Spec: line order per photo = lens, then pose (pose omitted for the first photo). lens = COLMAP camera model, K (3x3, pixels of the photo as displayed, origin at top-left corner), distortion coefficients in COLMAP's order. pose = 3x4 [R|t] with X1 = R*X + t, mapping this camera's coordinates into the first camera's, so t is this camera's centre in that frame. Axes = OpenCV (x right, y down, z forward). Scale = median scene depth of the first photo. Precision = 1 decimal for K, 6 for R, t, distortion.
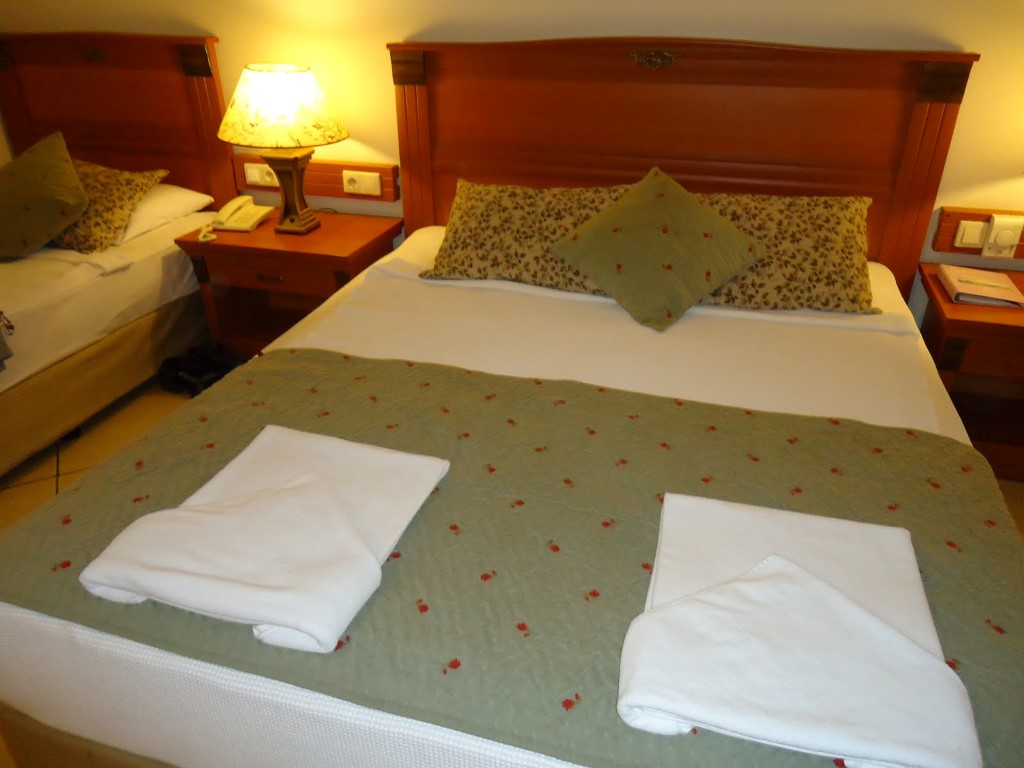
lens RADIAL K [[754.7, 0, 515.2], [0, 754.7, 375.3], [0, 0, 1]] dist [0.007601, -0.013571]
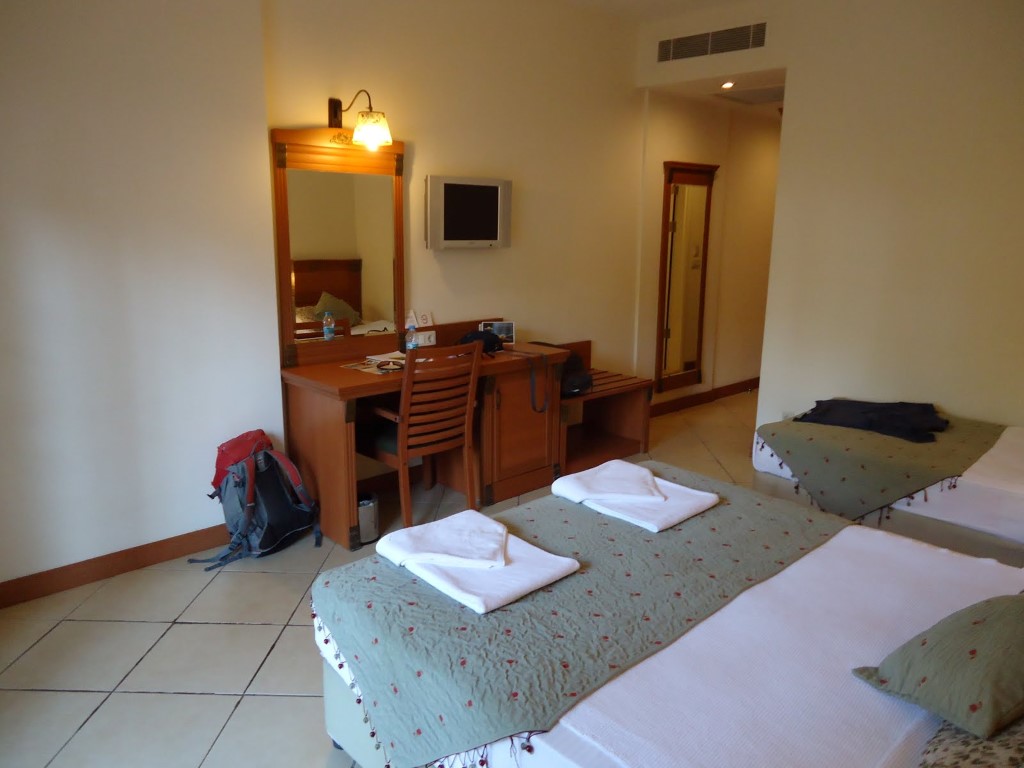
lens RADIAL K [[754.7, 0, 507.8], [0, 754.7, 382.1], [0, 0, 1]] dist [0.007601, -0.013571]
pose [[-0.508014, 0.179721, -0.842391, 0.897772], [-0.409345, 0.810118, 0.419696, -0.457009], [0.757865, 0.558040, -0.337983, 0.690763]]
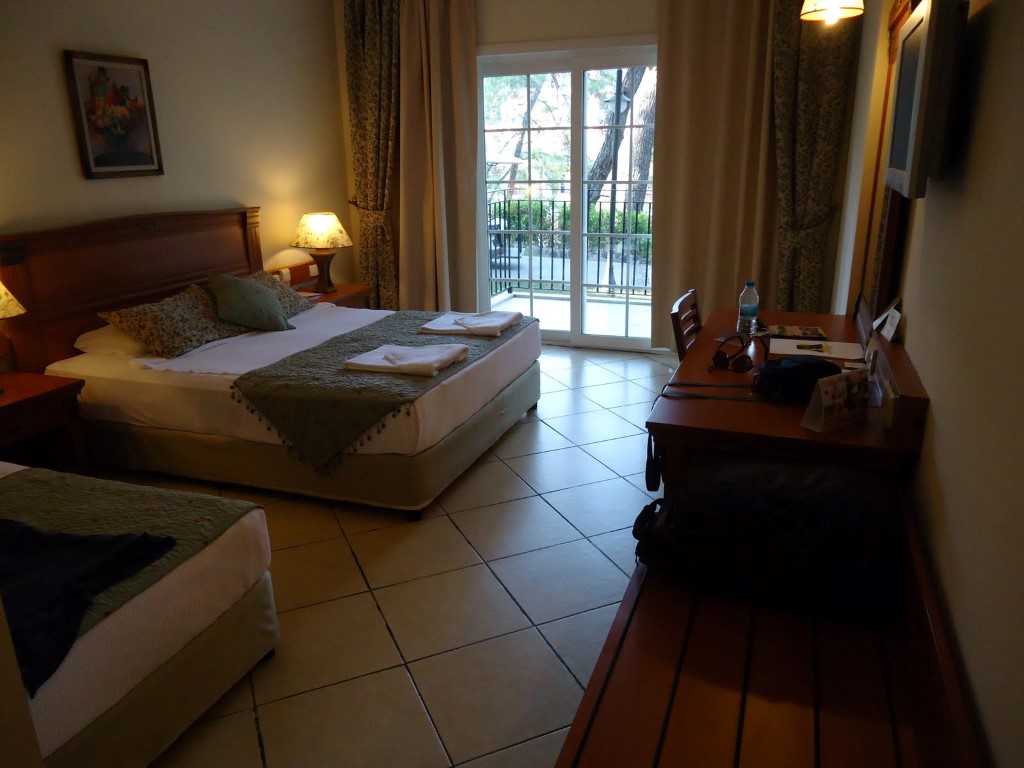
lens RADIAL K [[754.7, 0, 516.6], [0, 754.7, 371.3], [0, 0, 1]] dist [0.007601, -0.013571]
pose [[0.066227, -0.281516, 0.957268, -1.592930], [0.480266, 0.849927, 0.216723, -0.101645], [-0.874619, 0.445390, 0.191491, 0.064509]]
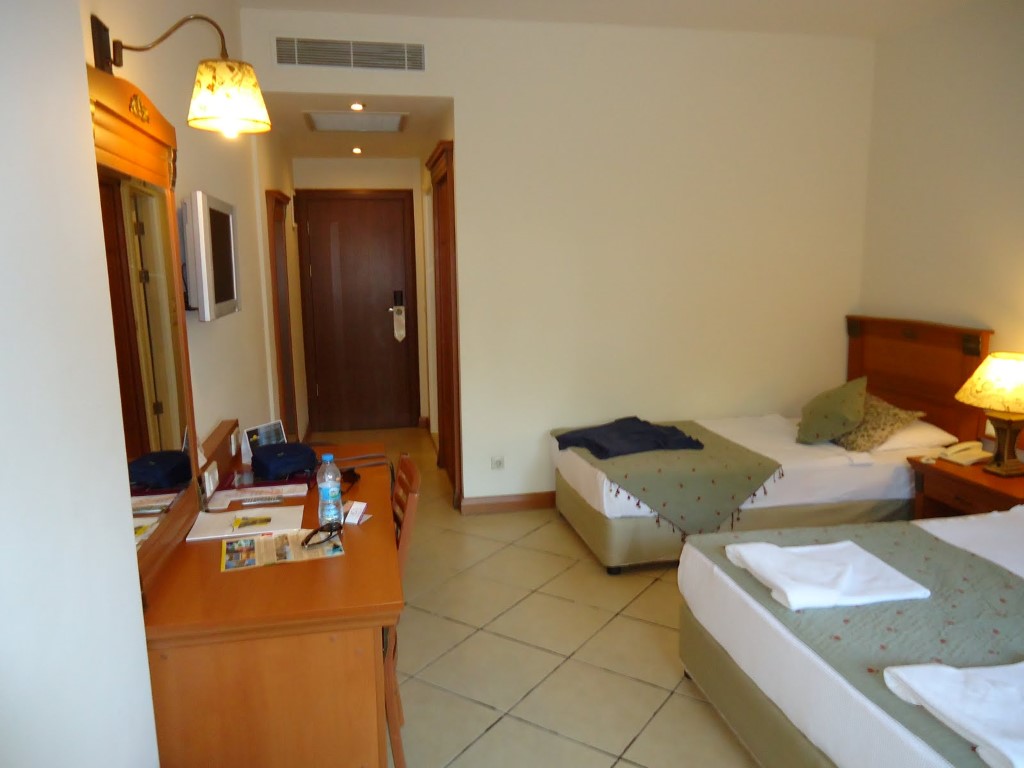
lens RADIAL K [[754.7, 0, 514.2], [0, 754.7, 375.0], [0, 0, 1]] dist [0.007601, -0.013571]
pose [[0.465871, 0.135919, -0.874351, 0.501515], [-0.405531, 0.911044, -0.074452, 0.100660], [0.786453, 0.389261, 0.479549, -0.384628]]
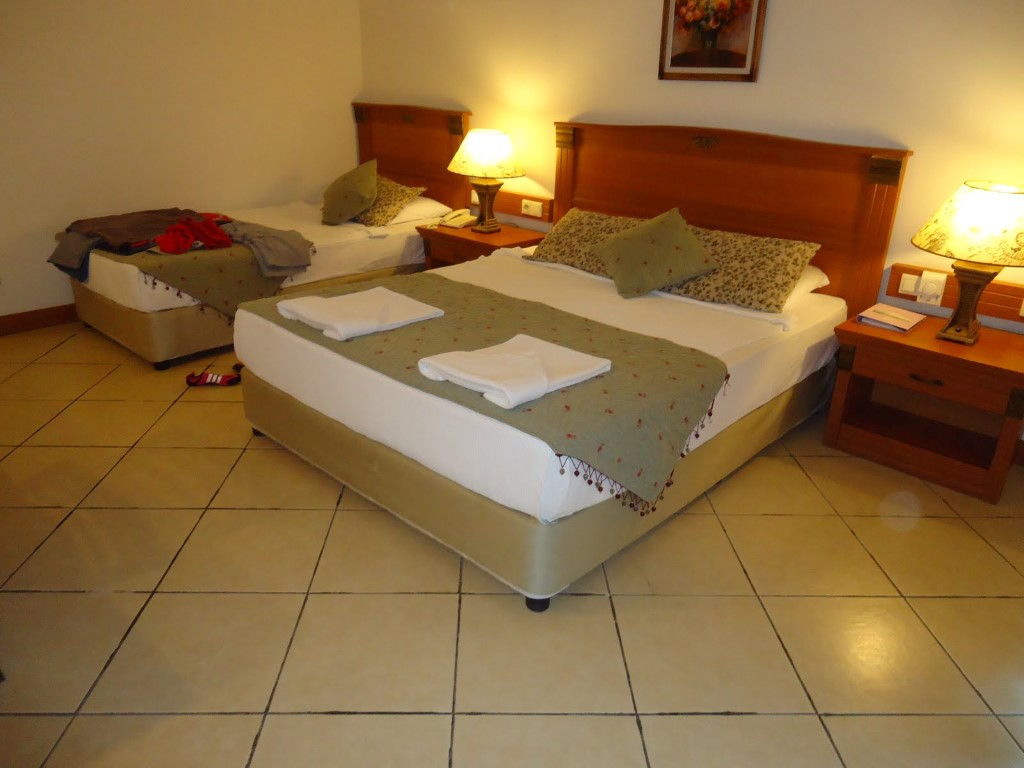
lens RADIAL K [[754.7, 0, 515.1], [0, 754.7, 374.4], [0, 0, 1]] dist [0.007601, -0.013571]
pose [[0.893601, 0.196092, -0.403765, 0.557278], [-0.238568, 0.969441, -0.057175, 0.207611], [0.380215, 0.147417, 0.913074, -0.448660]]
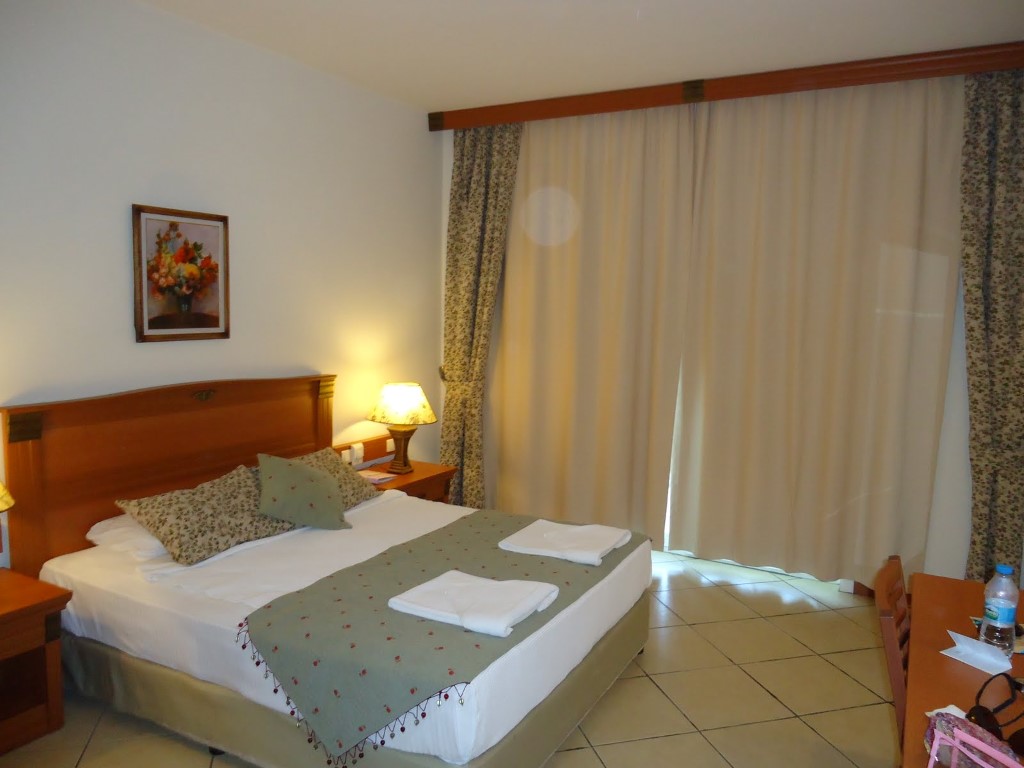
lens RADIAL K [[754.7, 0, 509.1], [0, 754.7, 378.4], [0, 0, 1]] dist [0.007601, -0.013571]
pose [[0.218240, -0.089512, 0.971781, -1.213517], [0.435420, 0.900104, -0.014876, -0.157732], [-0.873373, 0.426380, 0.235414, 0.078405]]
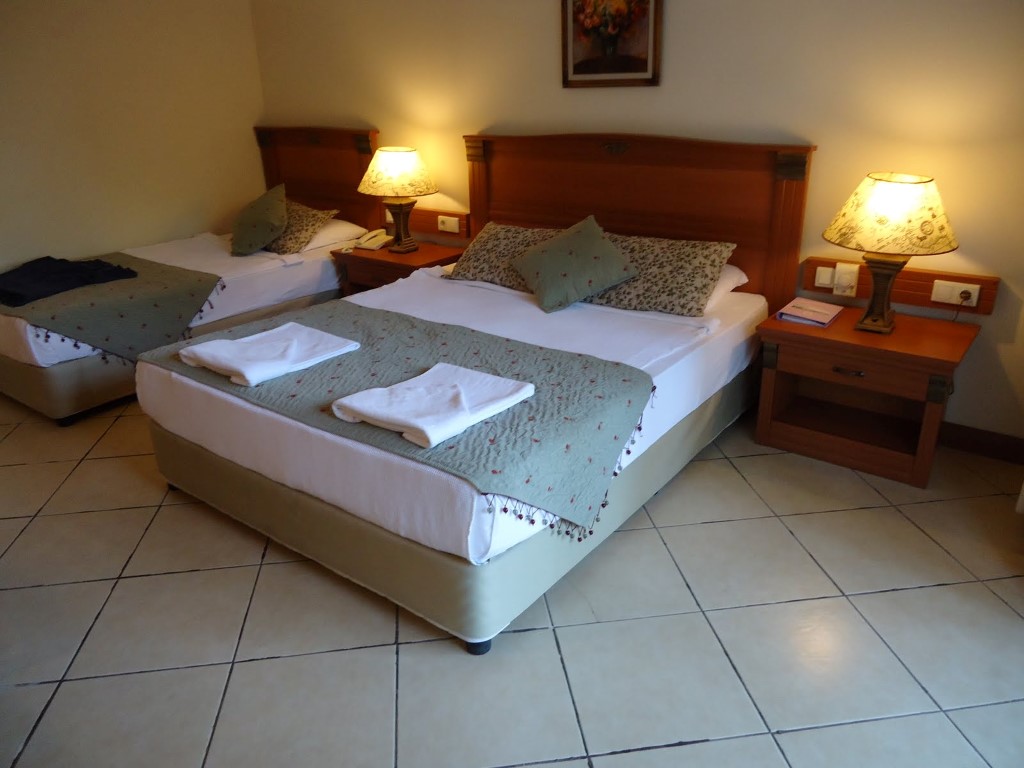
lens RADIAL K [[754.7, 0, 517.6], [0, 754.7, 371.5], [0, 0, 1]] dist [0.007601, -0.013571]
pose [[0.936350, 0.113128, -0.332341, 0.563691], [-0.147688, 0.985748, -0.080554, 0.166298], [0.318491, 0.124510, 0.939713, -0.407906]]
